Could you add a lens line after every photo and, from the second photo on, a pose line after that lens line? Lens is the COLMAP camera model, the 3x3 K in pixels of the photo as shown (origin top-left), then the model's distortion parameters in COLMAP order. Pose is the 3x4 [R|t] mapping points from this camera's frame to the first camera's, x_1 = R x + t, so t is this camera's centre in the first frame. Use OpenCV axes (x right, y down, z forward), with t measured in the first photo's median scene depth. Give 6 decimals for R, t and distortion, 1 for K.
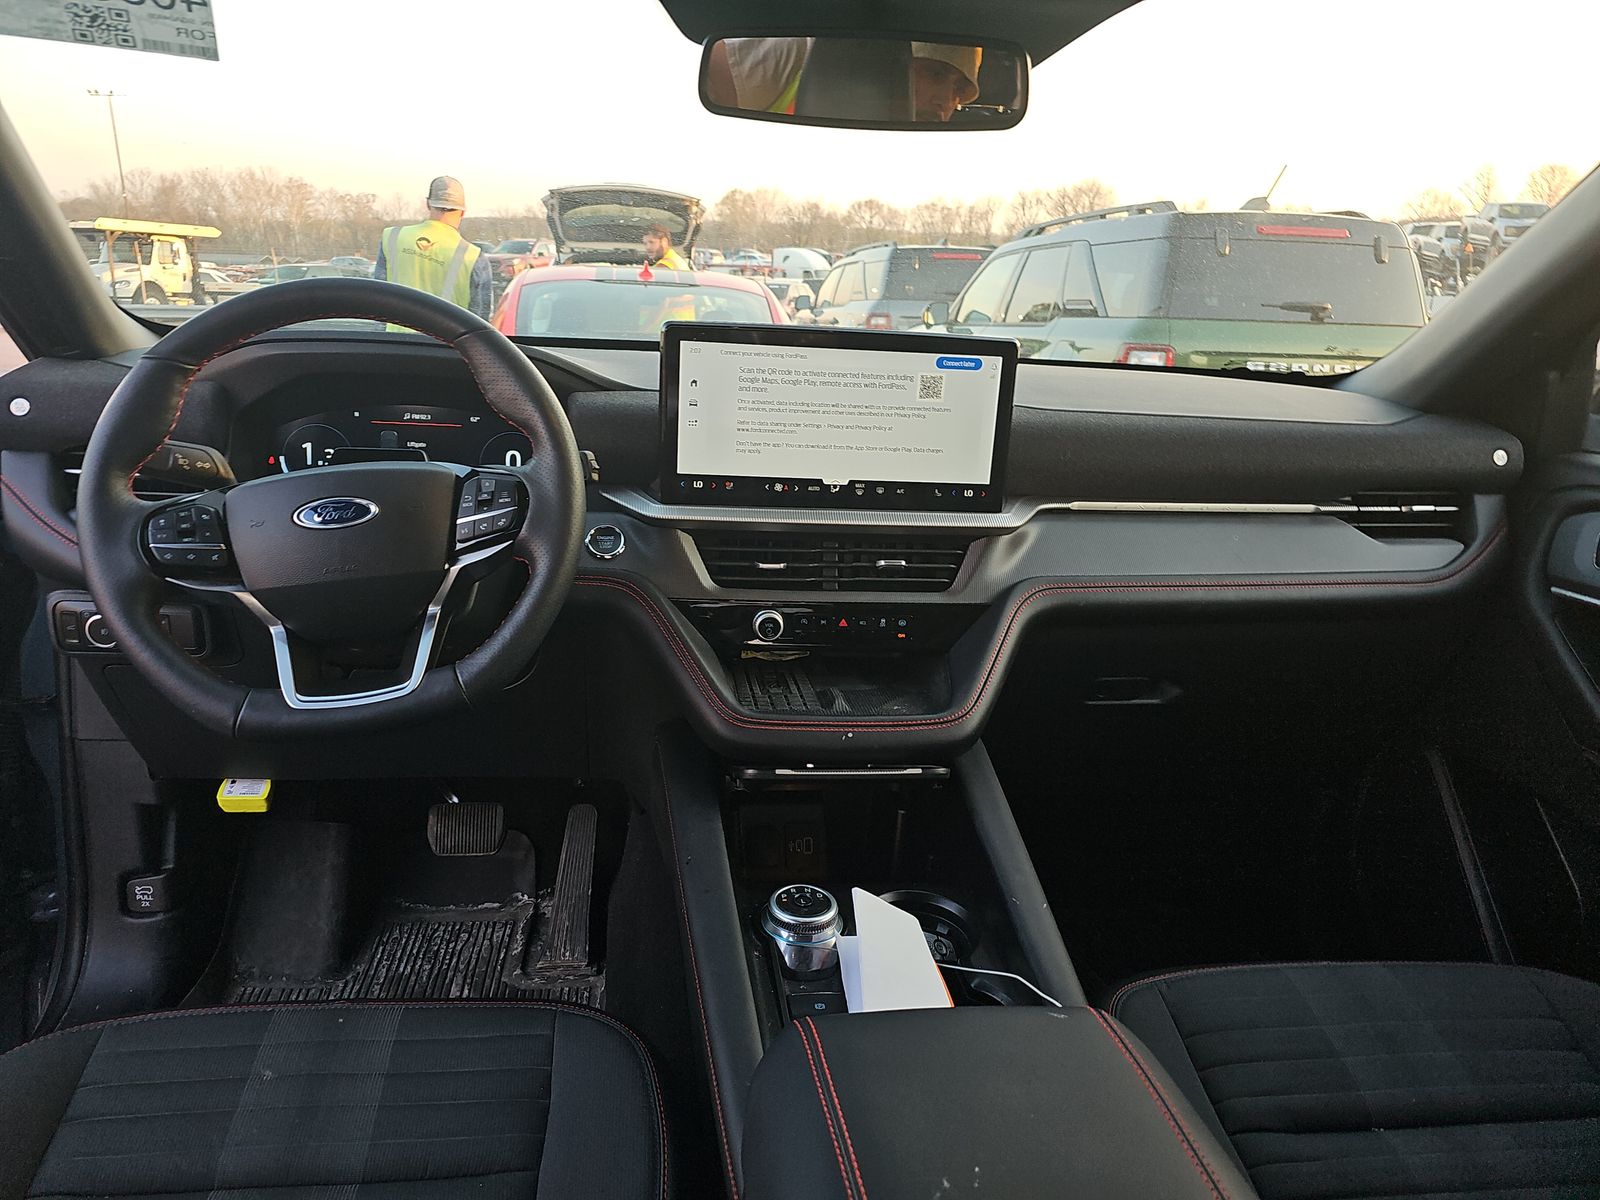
lens RADIAL K [[1069.0, 0, 801.6], [0, 1069.0, 603.0], [0, 0, 1]] dist [0.007577, -0.006146]
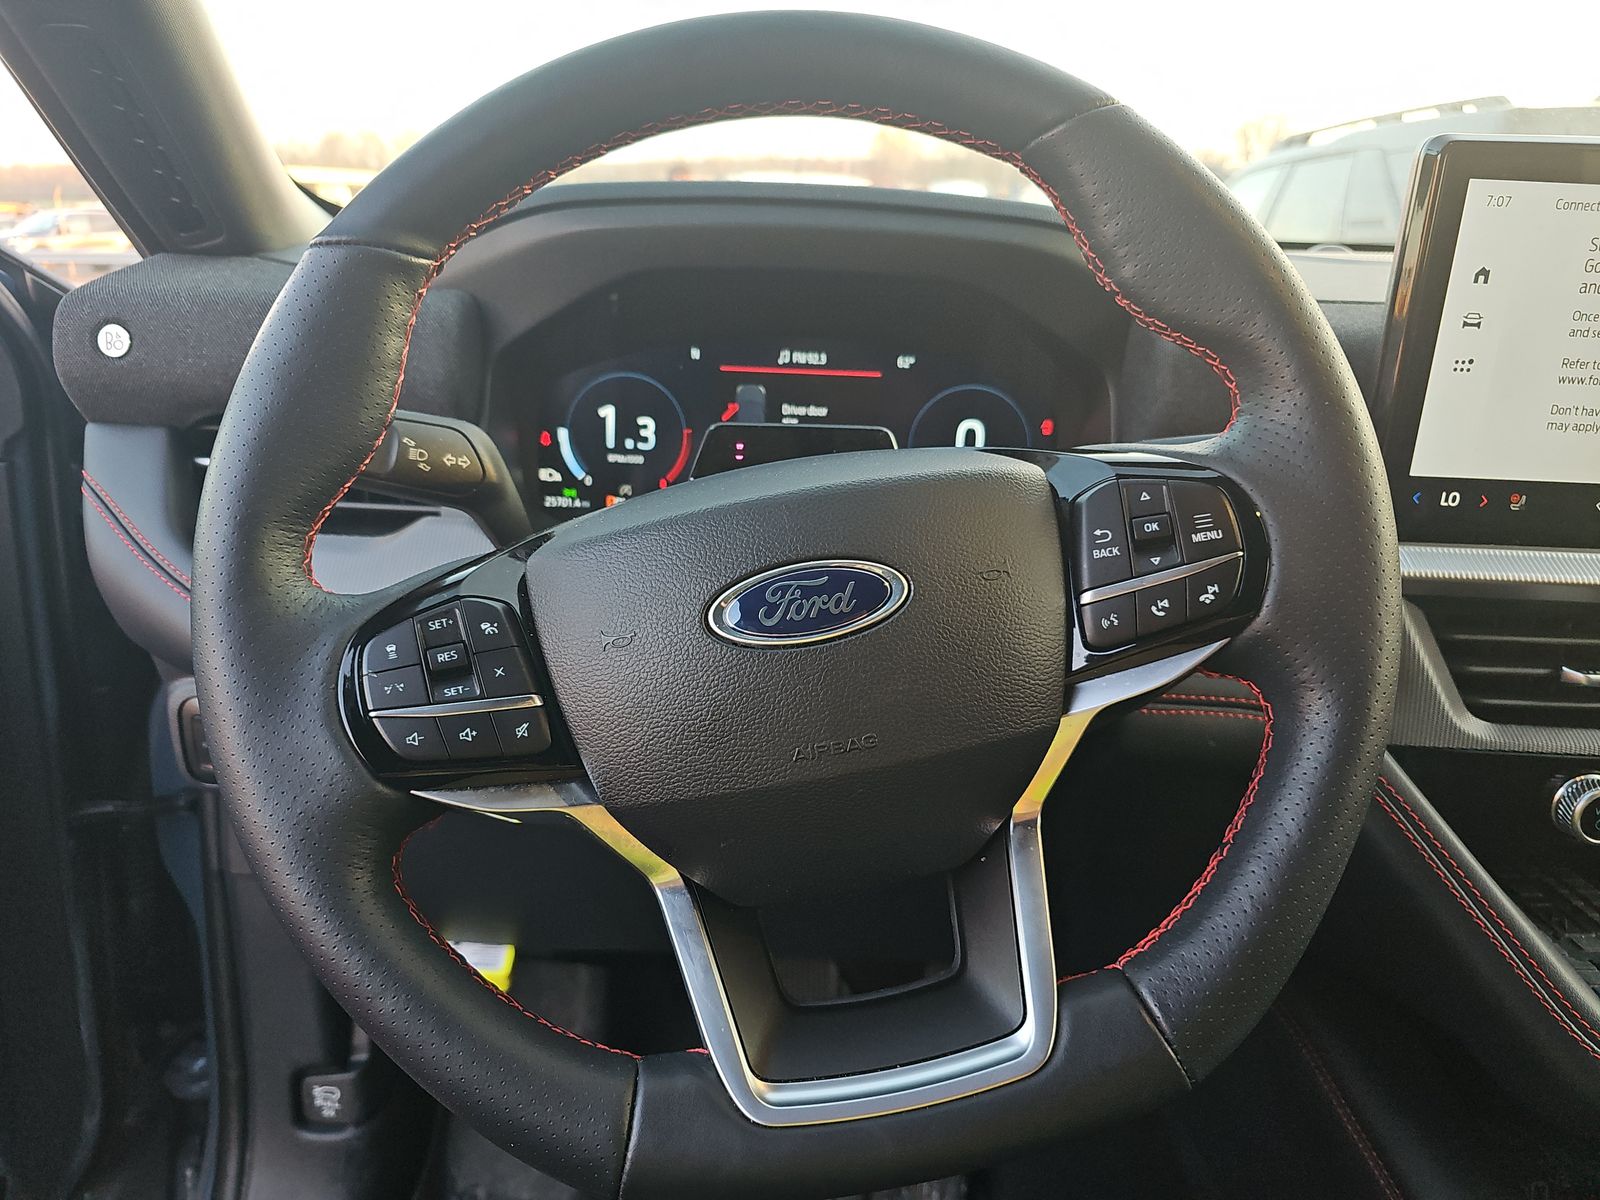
lens RADIAL K [[1069.0, 0, 797.3], [0, 1069.0, 595.5], [0, 0, 1]] dist [0.007577, -0.006146]
pose [[0.992109, 0.021949, -0.123440, -0.312788], [-0.017122, 0.999052, 0.040029, -0.081053], [0.124201, -0.037600, 0.991544, 0.489733]]
